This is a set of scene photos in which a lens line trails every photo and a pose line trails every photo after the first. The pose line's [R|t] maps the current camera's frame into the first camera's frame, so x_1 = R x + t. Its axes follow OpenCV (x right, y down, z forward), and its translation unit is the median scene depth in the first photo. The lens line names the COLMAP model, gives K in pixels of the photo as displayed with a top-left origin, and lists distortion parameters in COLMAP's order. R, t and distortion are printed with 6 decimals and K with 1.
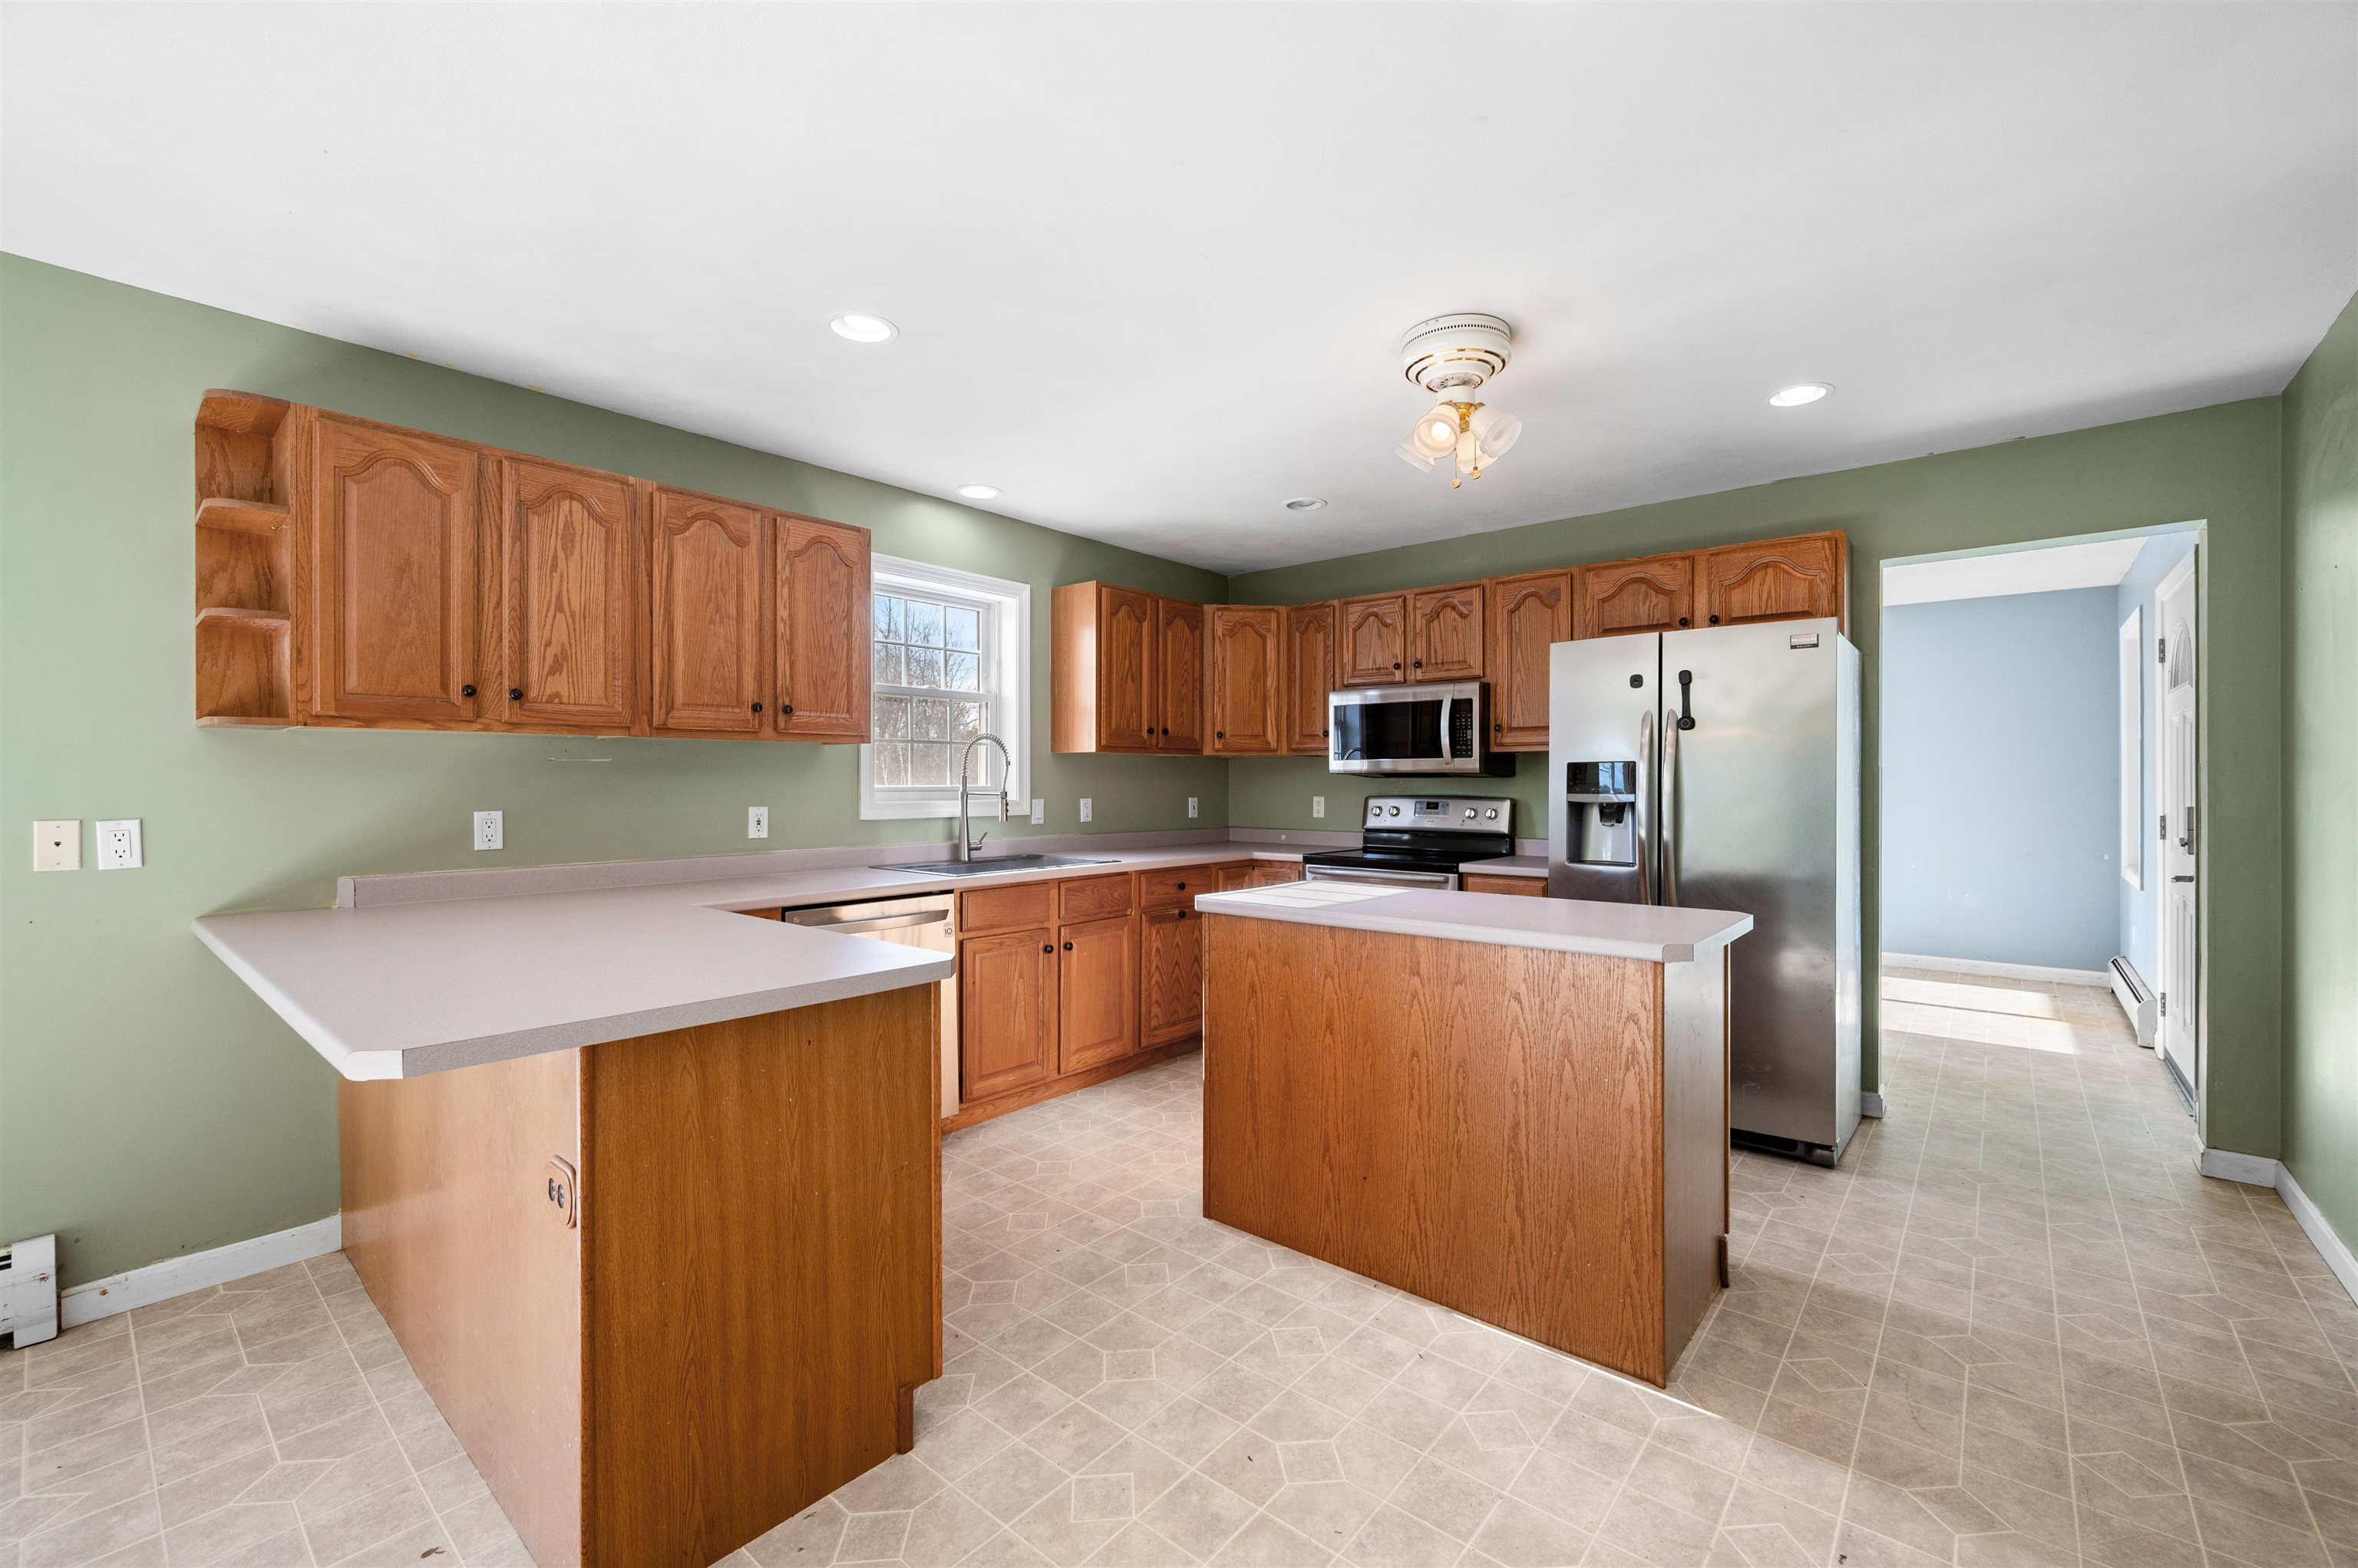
lens RADIAL K [[966.9, 0, 1193.4], [0, 966.9, 782.6], [0, 0, 1]] dist [-0.004823, 0.001298]
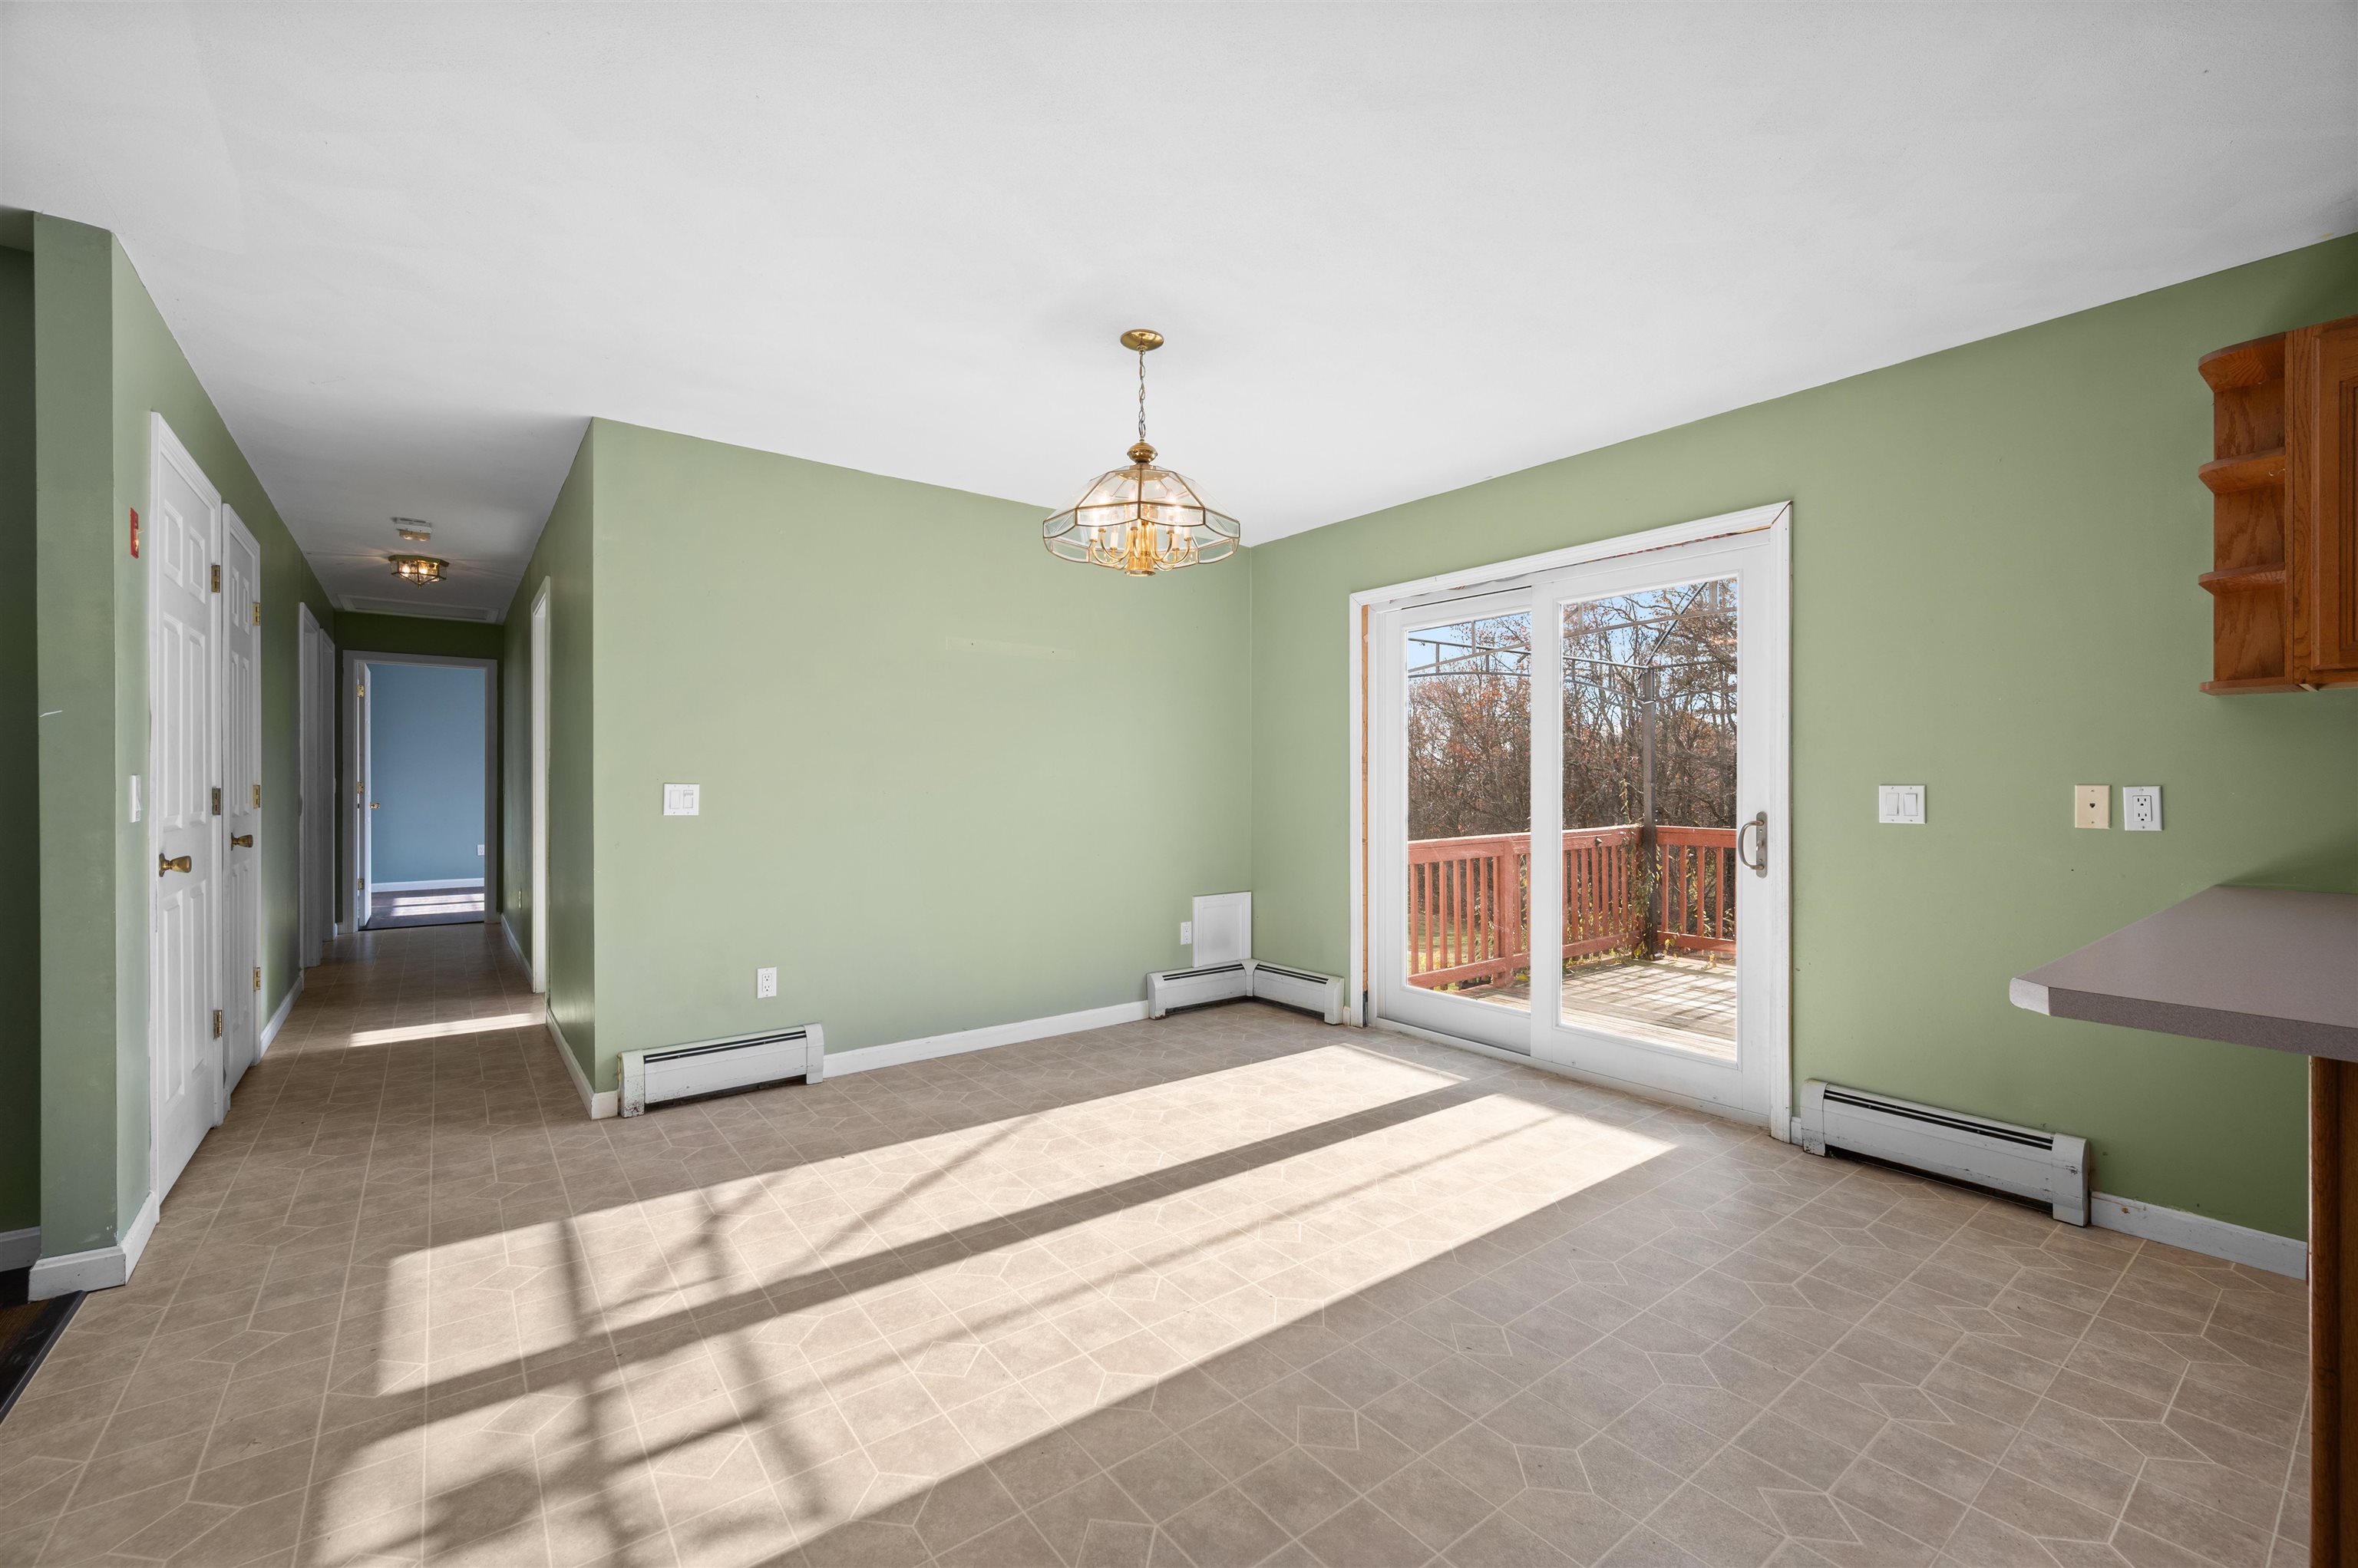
lens RADIAL K [[966.9, 0, 1174.7], [0, 966.9, 779.0], [0, 0, 1]] dist [-0.004823, 0.001298]
pose [[-0.216723, 0.001869, -0.976231, 0.128585], [-0.001827, 0.999996, 0.002320, 0.020808], [0.976232, 0.002286, -0.216718, 0.114206]]
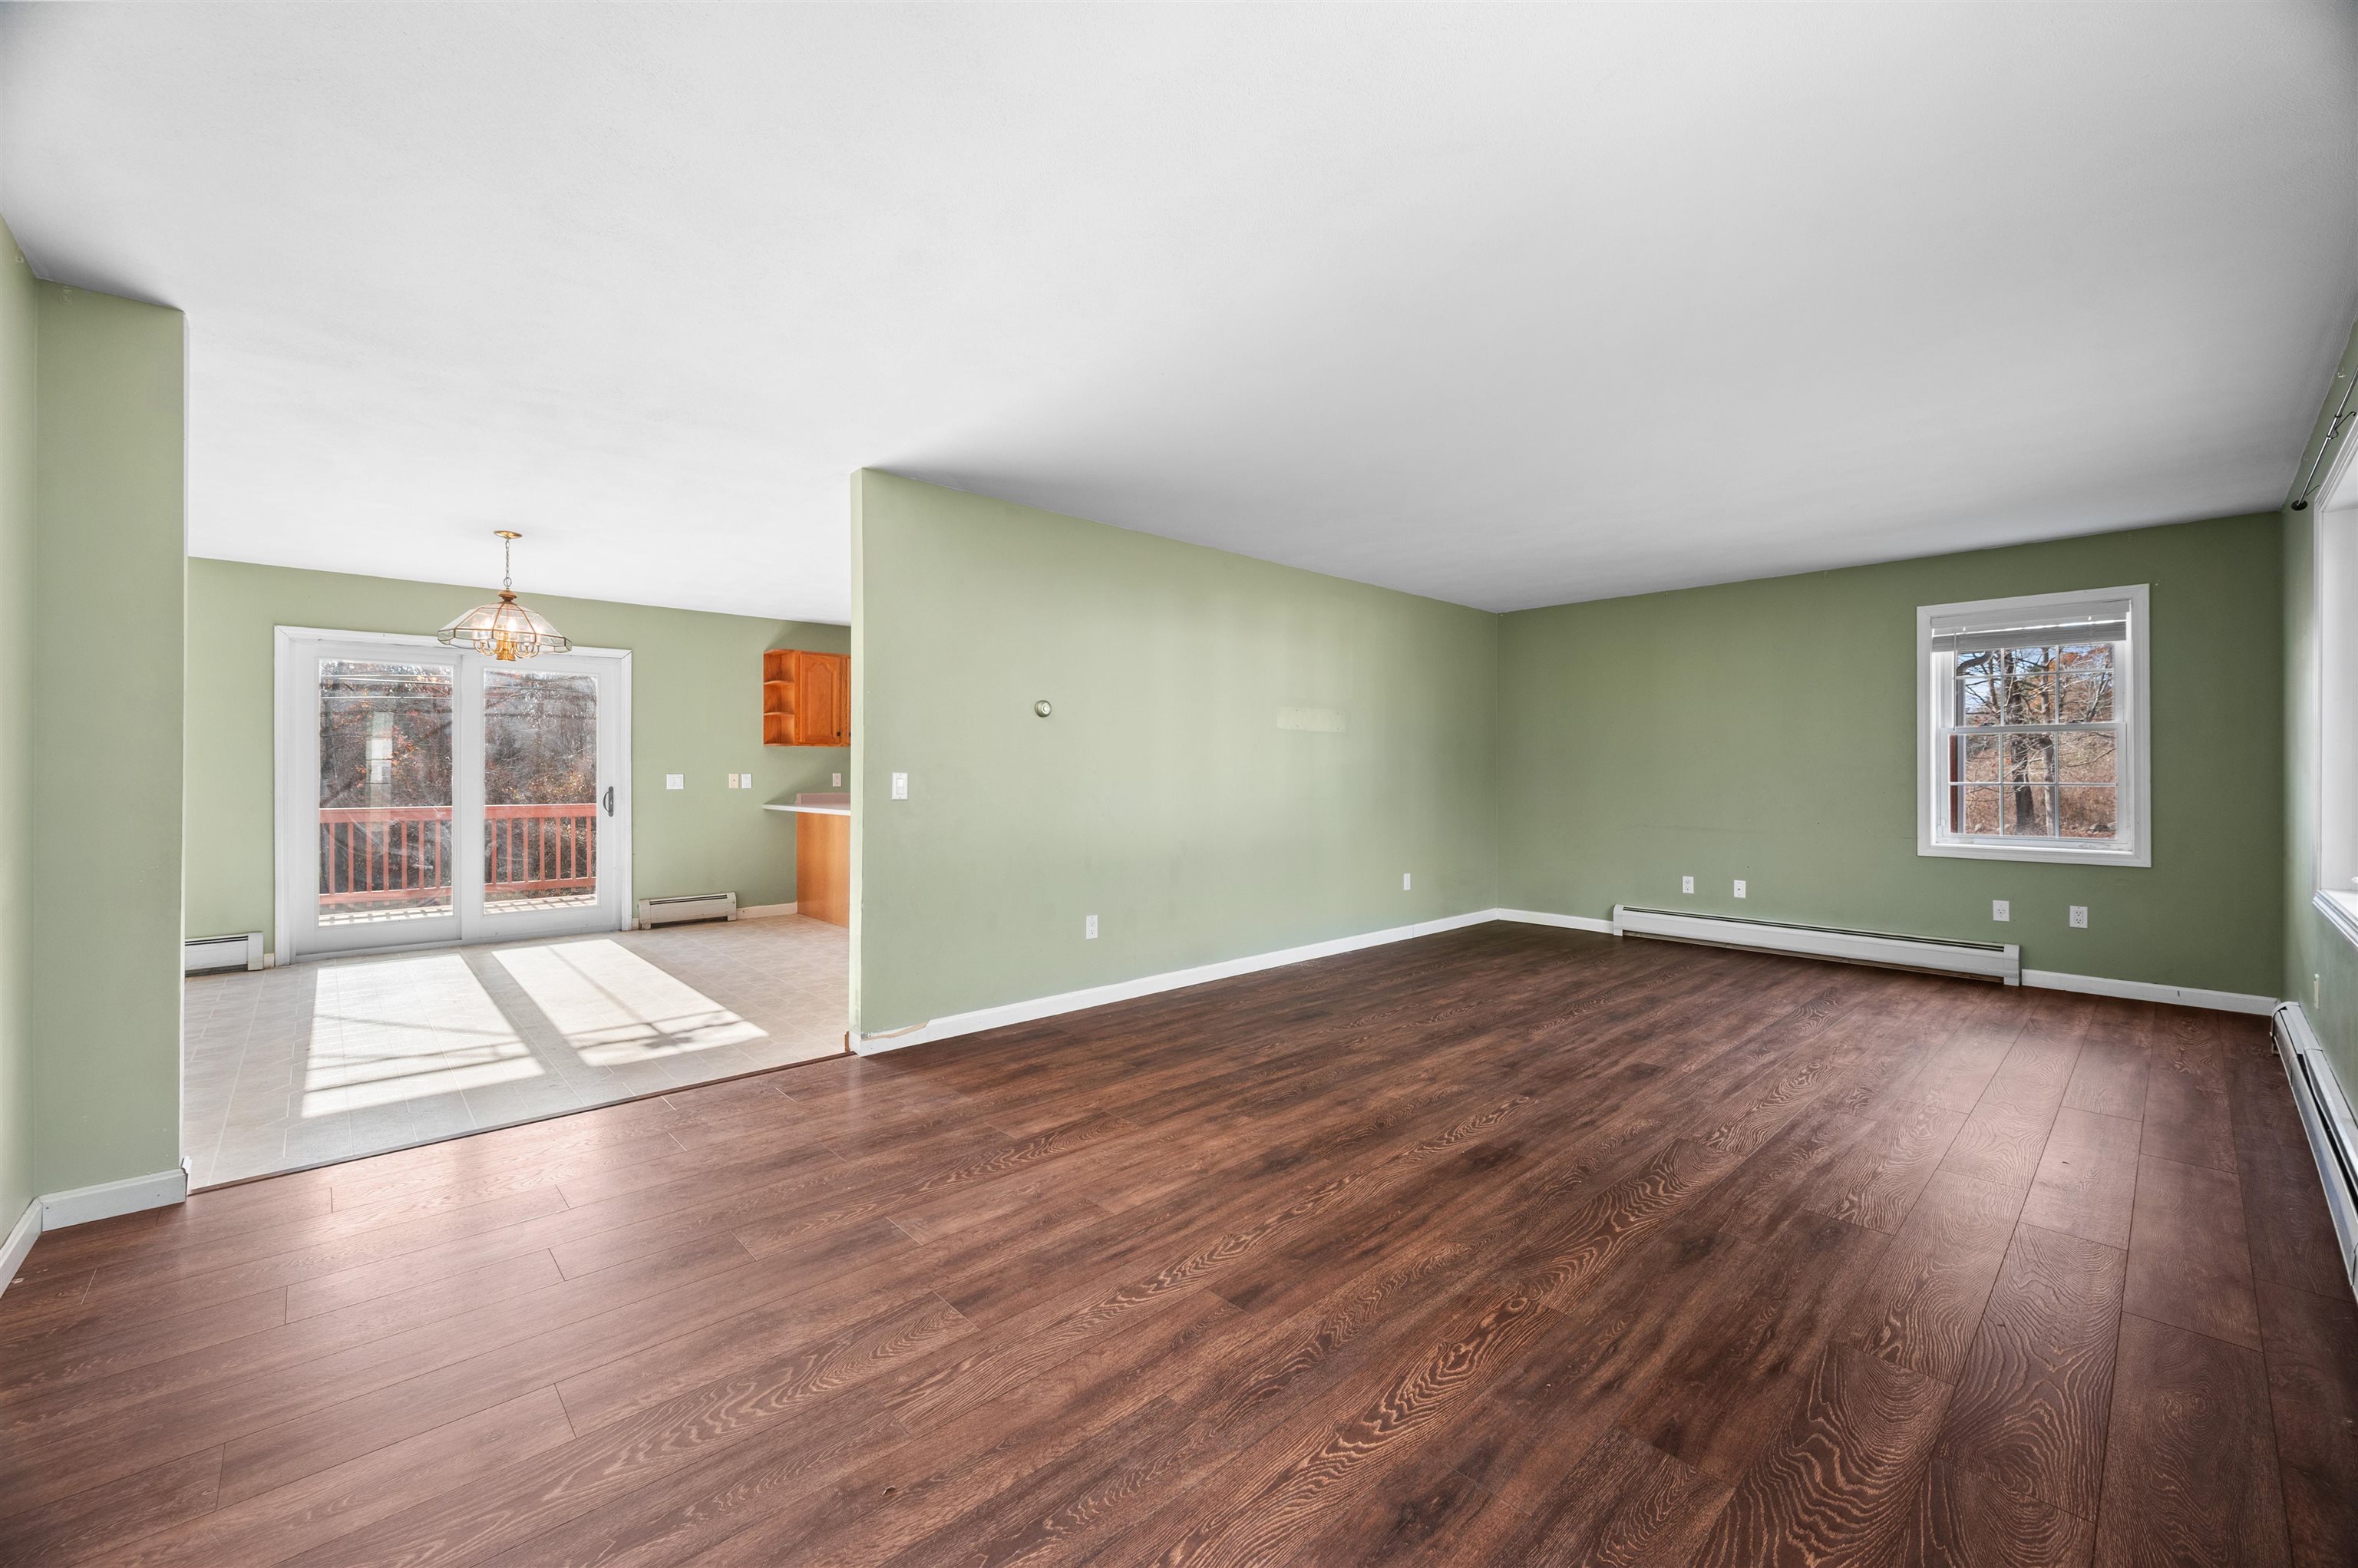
lens RADIAL K [[917.2, 0, 1171.1], [0, 917.2, 778.6], [0, 0, 1]] dist [0.003025, -0.000035]
pose [[0.989831, 0.004692, -0.142174, 0.563974], [-0.004049, 0.999980, 0.004812, 0.022934], [0.142193, -0.004187, 0.989830, -1.361574]]
